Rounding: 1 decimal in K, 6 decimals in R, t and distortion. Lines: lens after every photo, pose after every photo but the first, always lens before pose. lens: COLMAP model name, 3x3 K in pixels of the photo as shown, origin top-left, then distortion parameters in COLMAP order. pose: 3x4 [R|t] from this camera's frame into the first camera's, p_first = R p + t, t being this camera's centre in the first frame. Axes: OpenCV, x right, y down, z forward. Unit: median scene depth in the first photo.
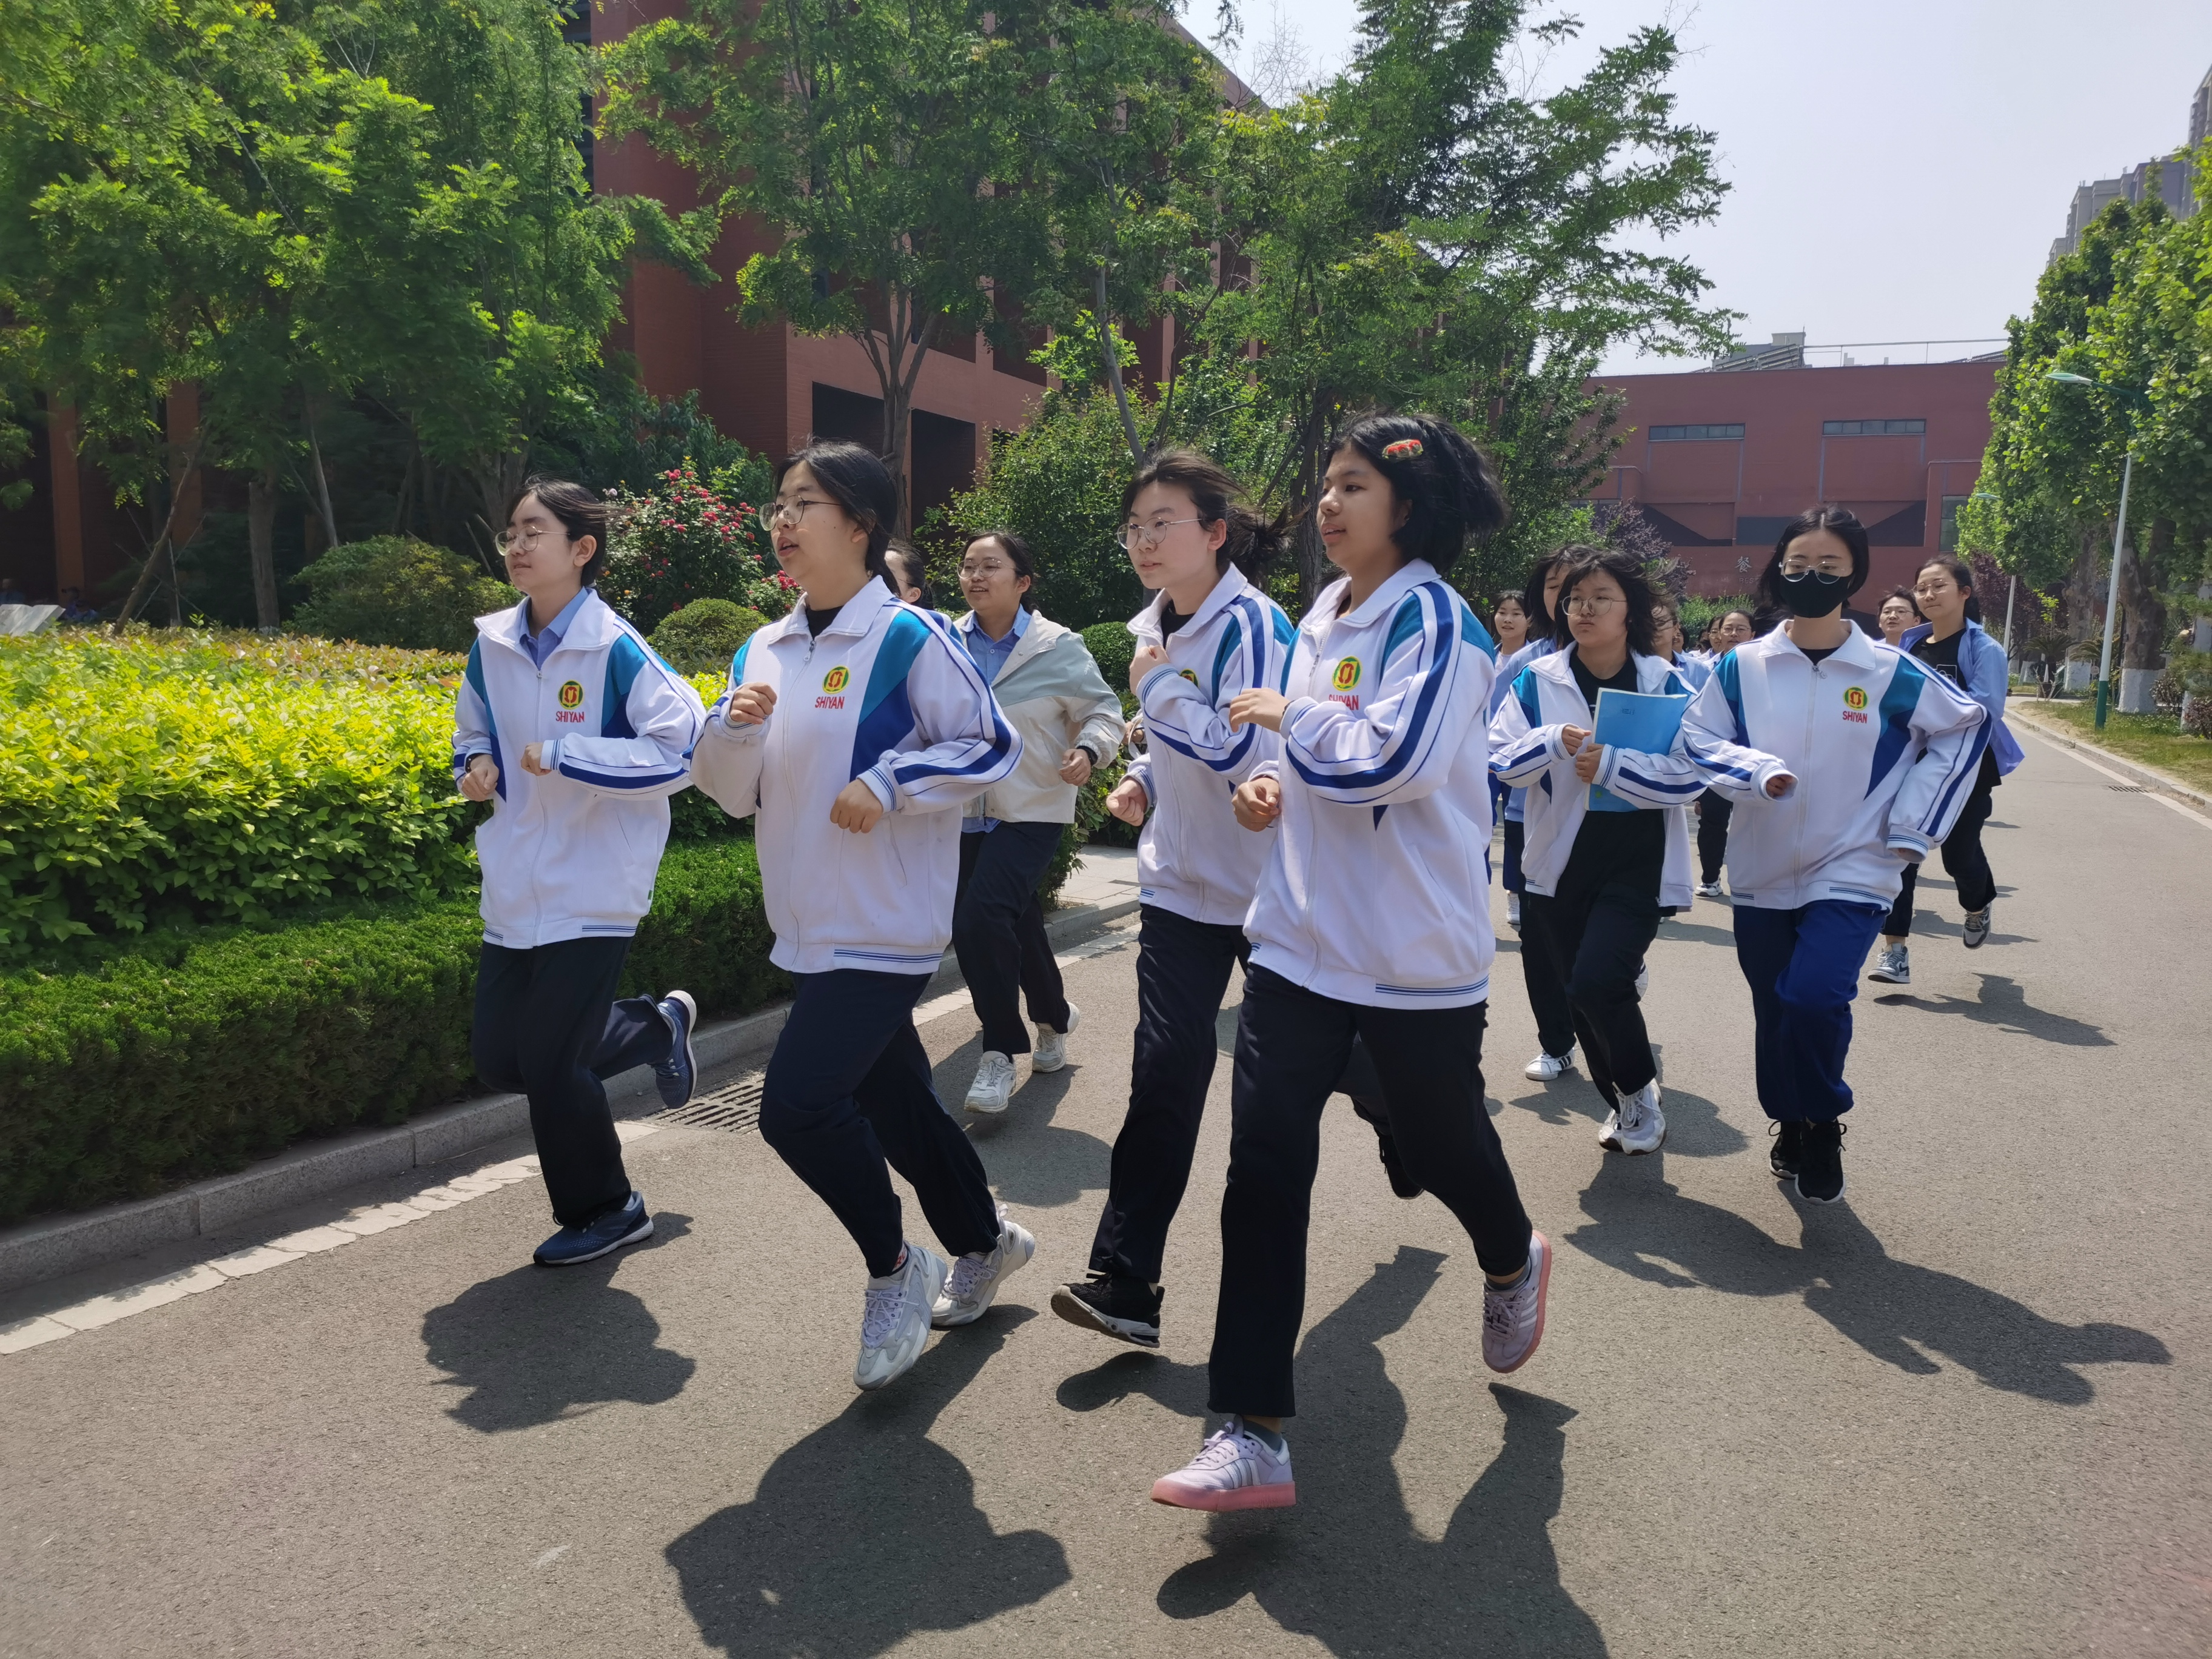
lens RADIAL K [[1753.9, 0, 1106.0], [0, 1753.9, 829.5], [0, 0, 1]] dist [0.032072, -0.002407]
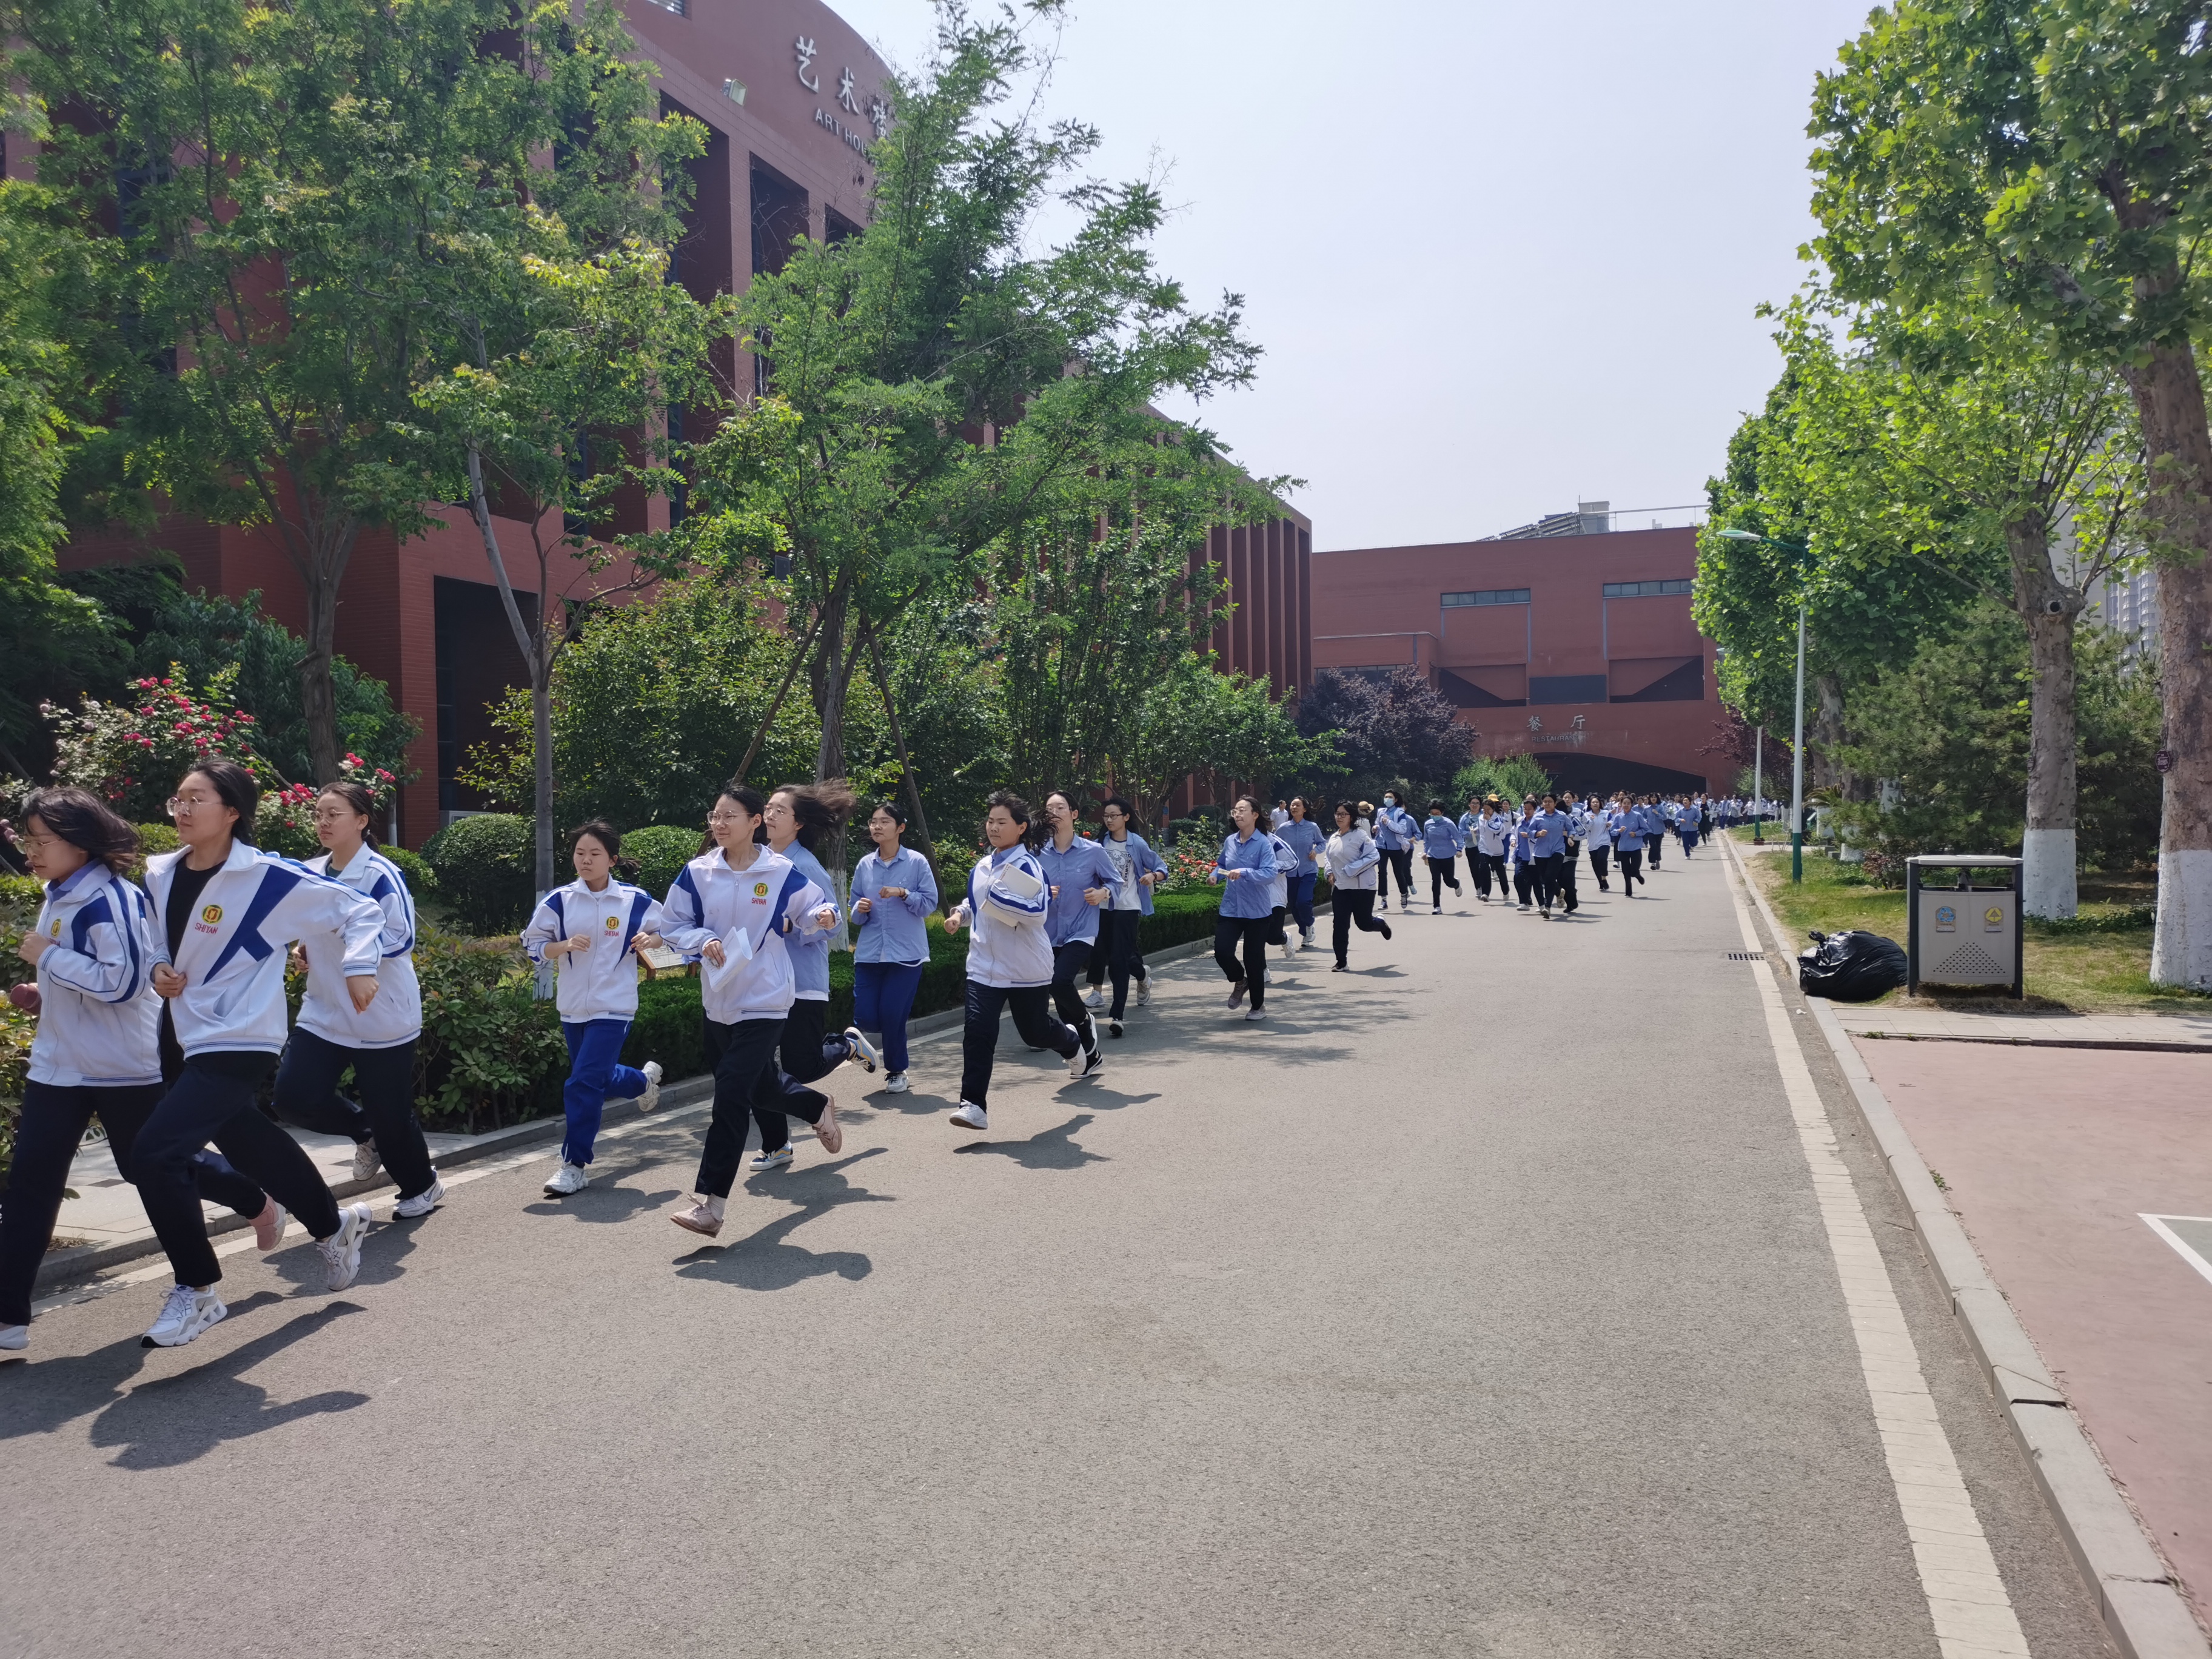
lens RADIAL K [[1735.8, 0, 1106.0], [0, 1735.8, 829.5], [0, 0, 1]] dist [0.089326, -0.000910]
pose [[0.996165, -0.044345, 0.075430, 0.109305], [0.051618, 0.993907, -0.097386, -0.010673], [-0.070652, 0.100906, 0.992384, 0.055645]]
